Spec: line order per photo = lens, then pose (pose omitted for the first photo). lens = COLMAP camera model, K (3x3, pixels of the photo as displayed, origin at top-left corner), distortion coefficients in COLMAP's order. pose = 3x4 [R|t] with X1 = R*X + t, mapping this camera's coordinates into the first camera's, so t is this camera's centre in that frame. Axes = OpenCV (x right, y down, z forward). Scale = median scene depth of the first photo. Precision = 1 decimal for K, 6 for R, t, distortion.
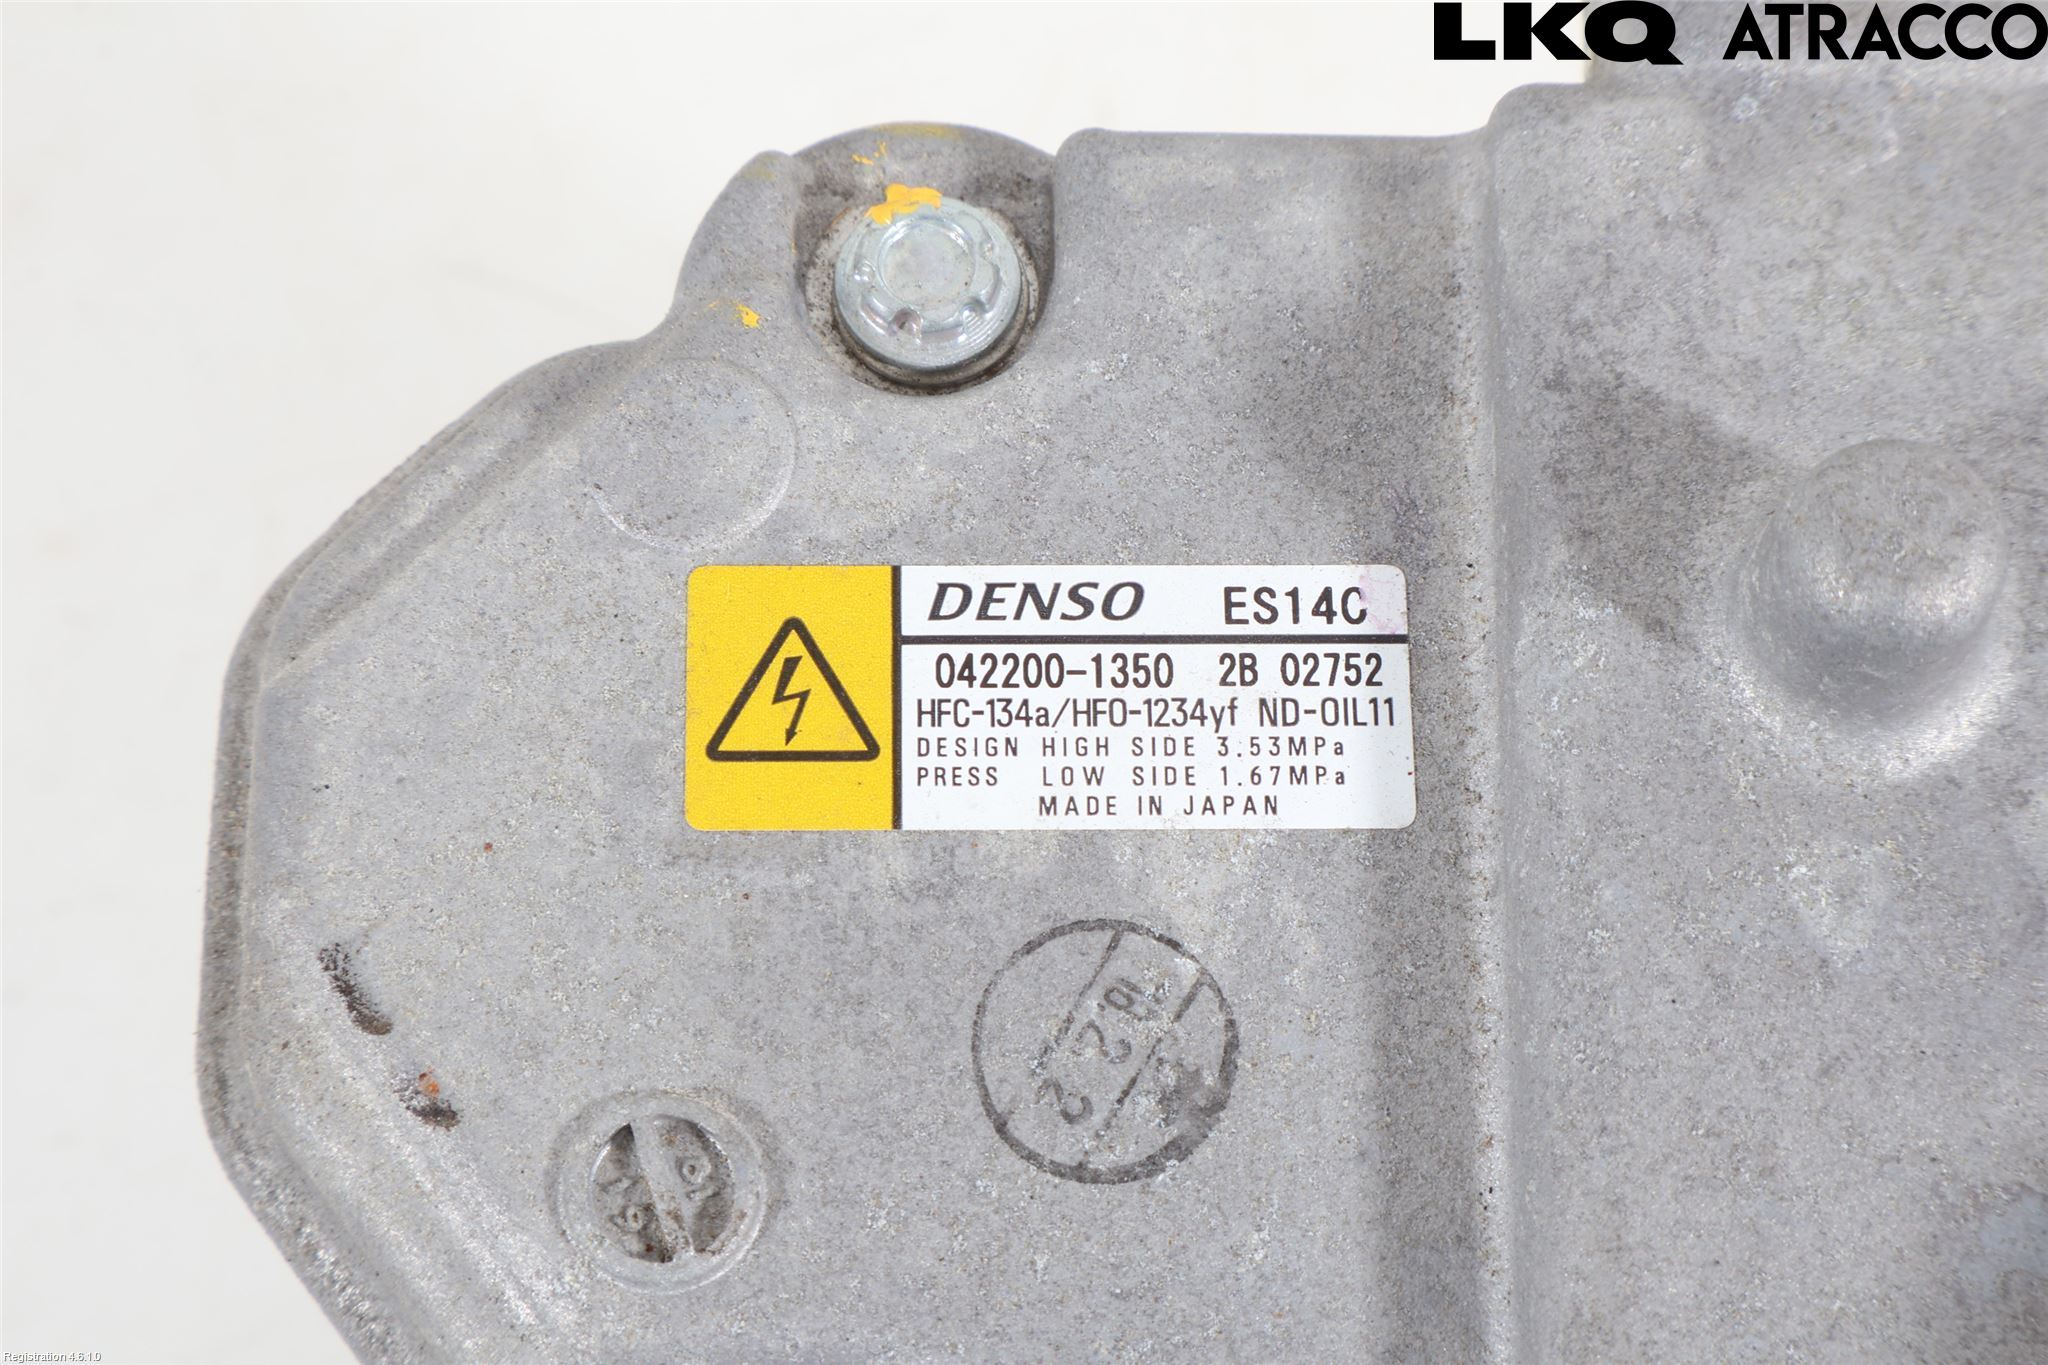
lens RADIAL K [[4356.8, 0, 1025.2], [0, 4356.8, 680.9], [0, 0, 1]] dist [-0.009360, 0.000000]
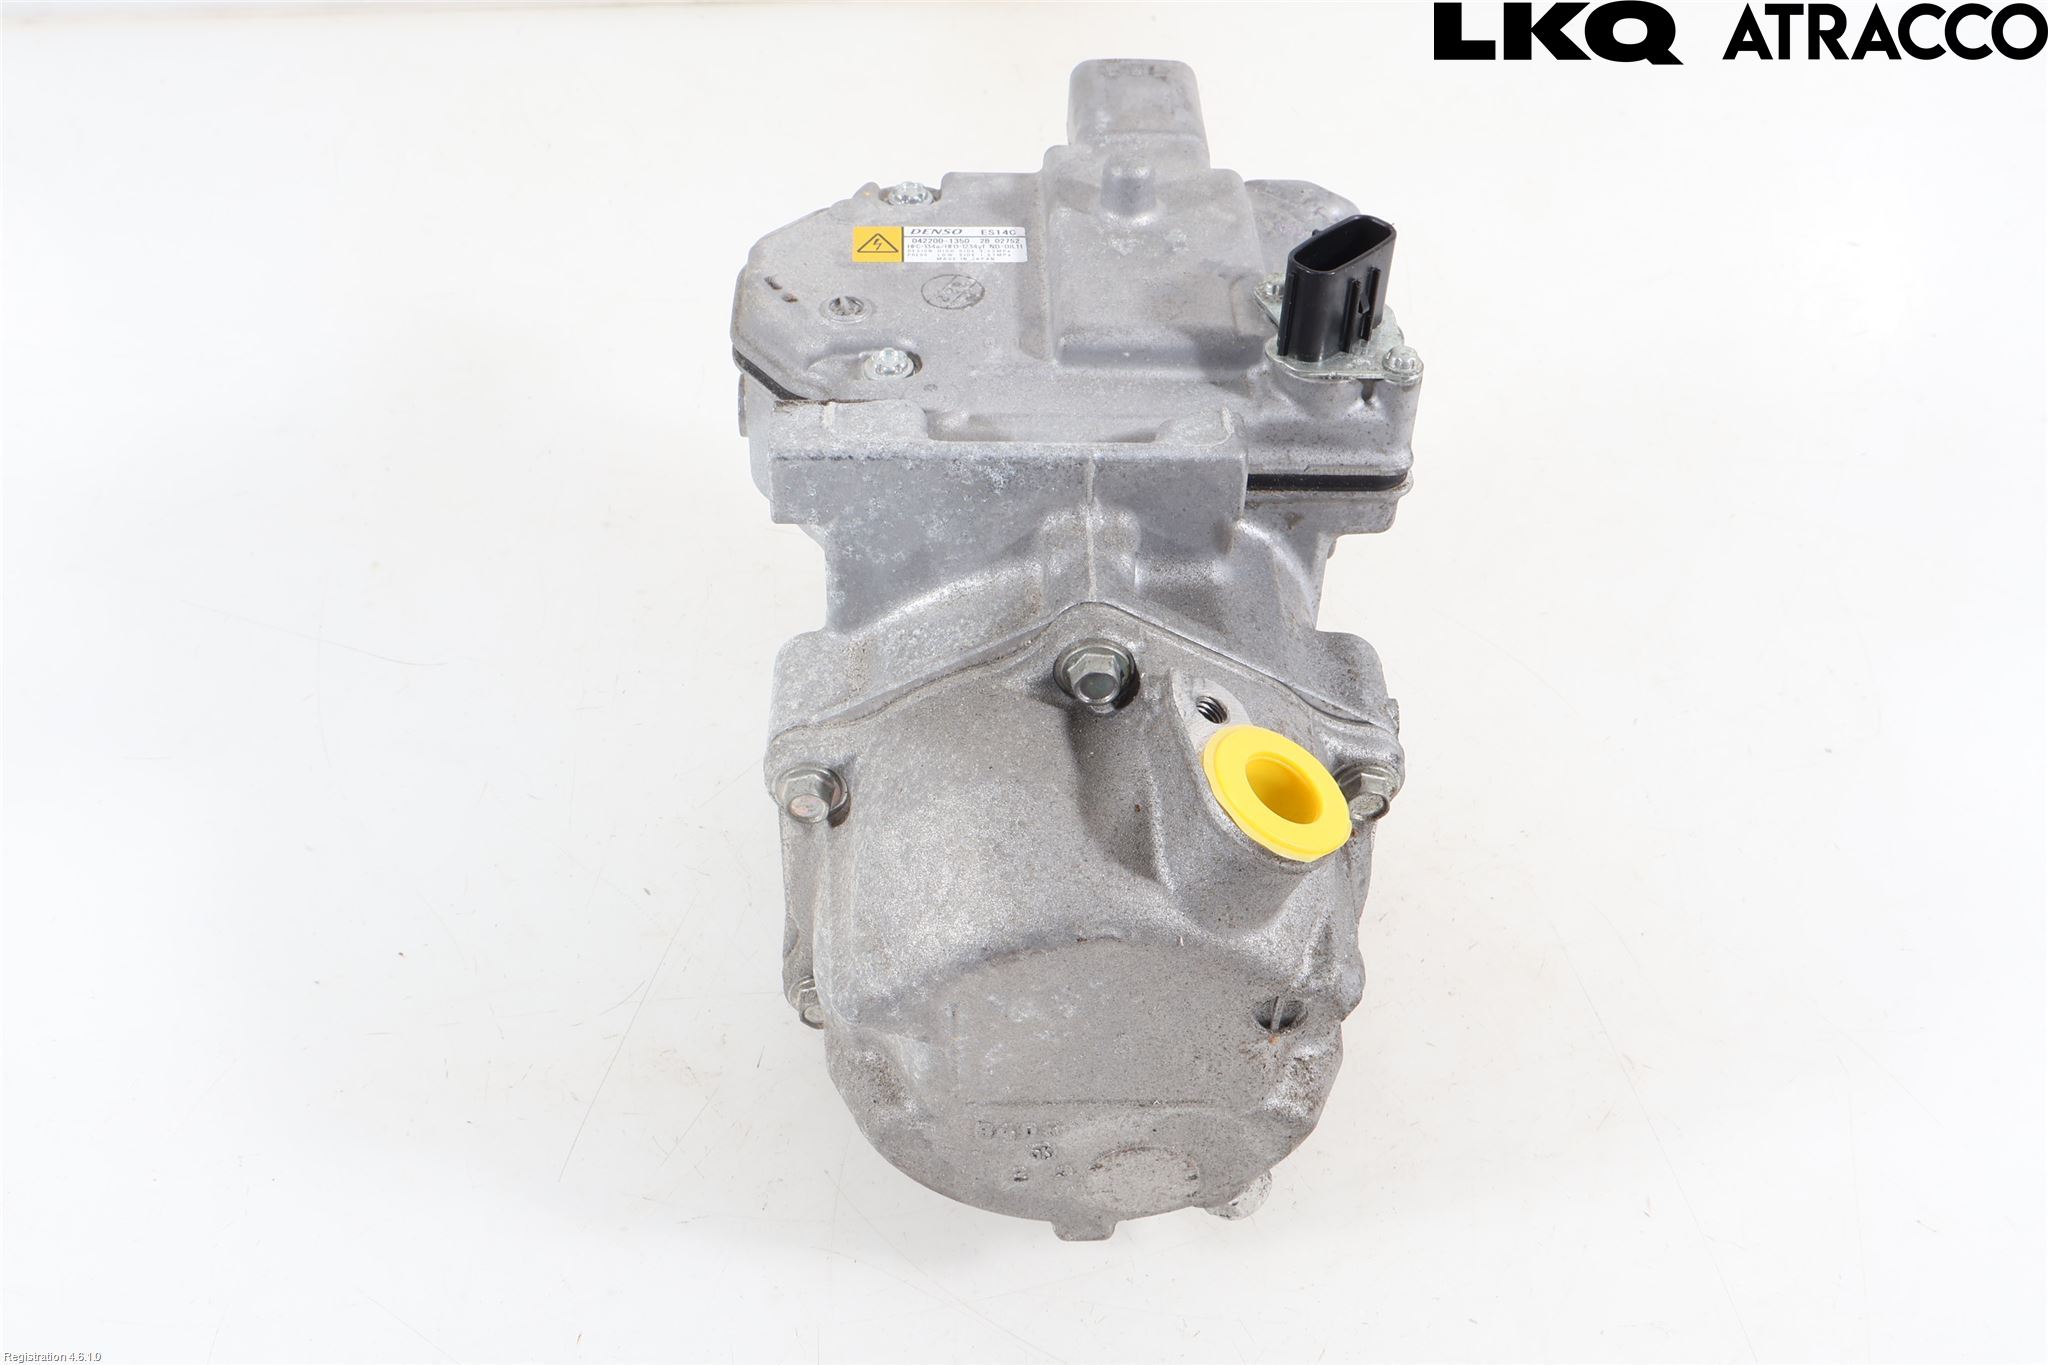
lens RADIAL K [[2147.0, 0, 1020.5], [0, 2147.0, 684.4], [0, 0, 1]] dist [0.009918, 0.000000]
pose [[0.999551, -0.021797, 0.020548, 0.031816], [0.028914, 0.881335, -0.471606, 1.352674], [-0.007830, 0.471989, 0.881570, -0.617802]]
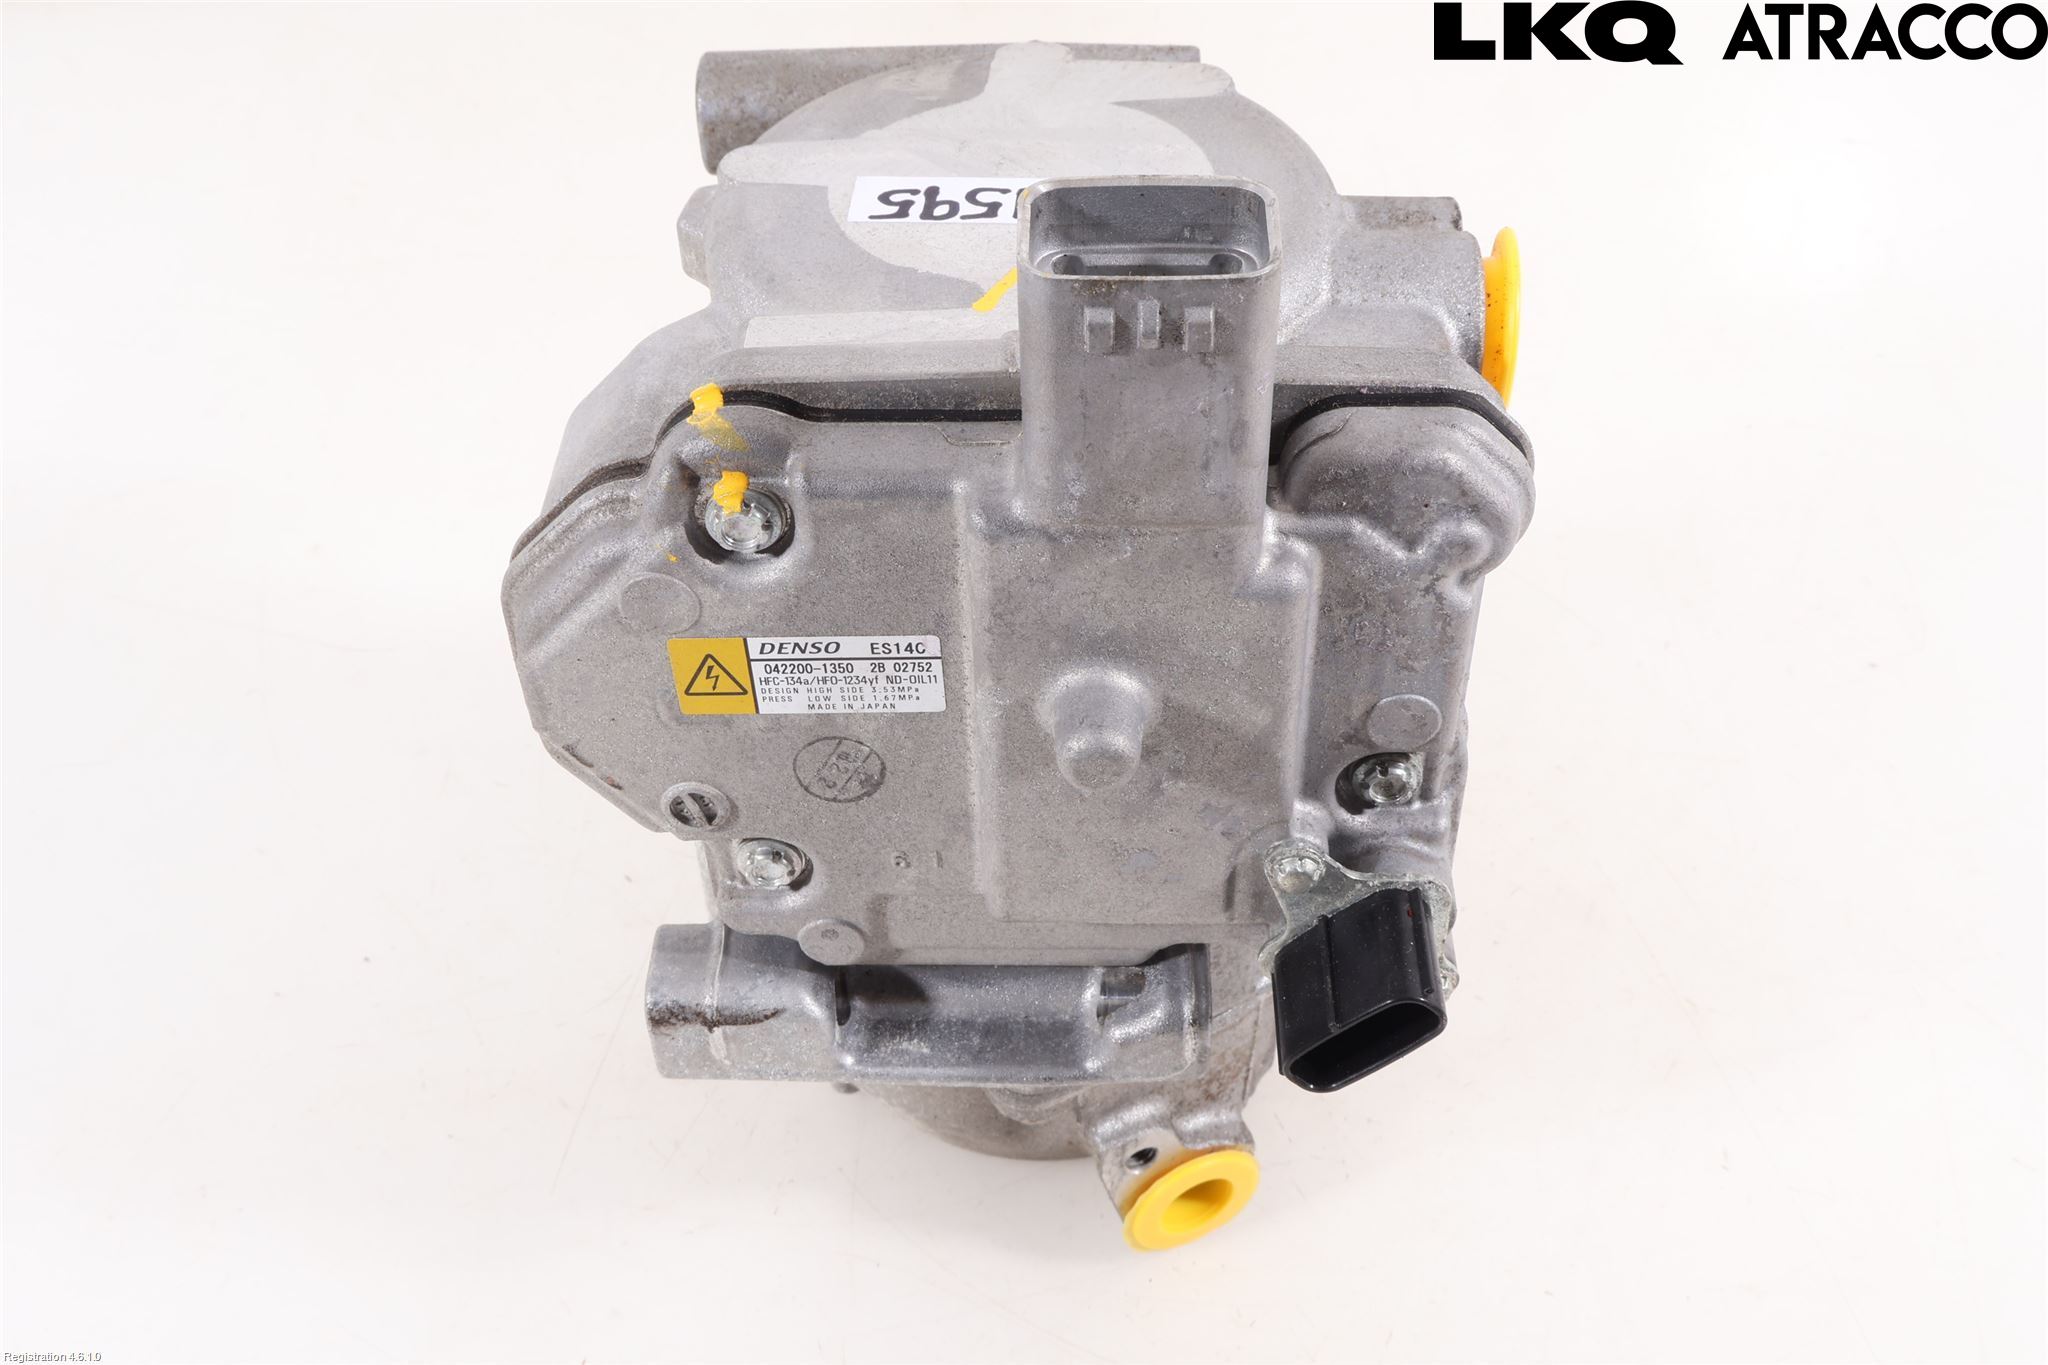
lens RADIAL K [[2147.0, 0, 1024.1], [0, 2147.0, 685.0], [0, 0, 1]] dist [0.009918, 0.000000]
pose [[0.998036, 0.019464, -0.059540, 0.217846], [0.044152, 0.455676, 0.889050, -1.166921], [0.044435, -0.889933, 0.453922, 0.402570]]
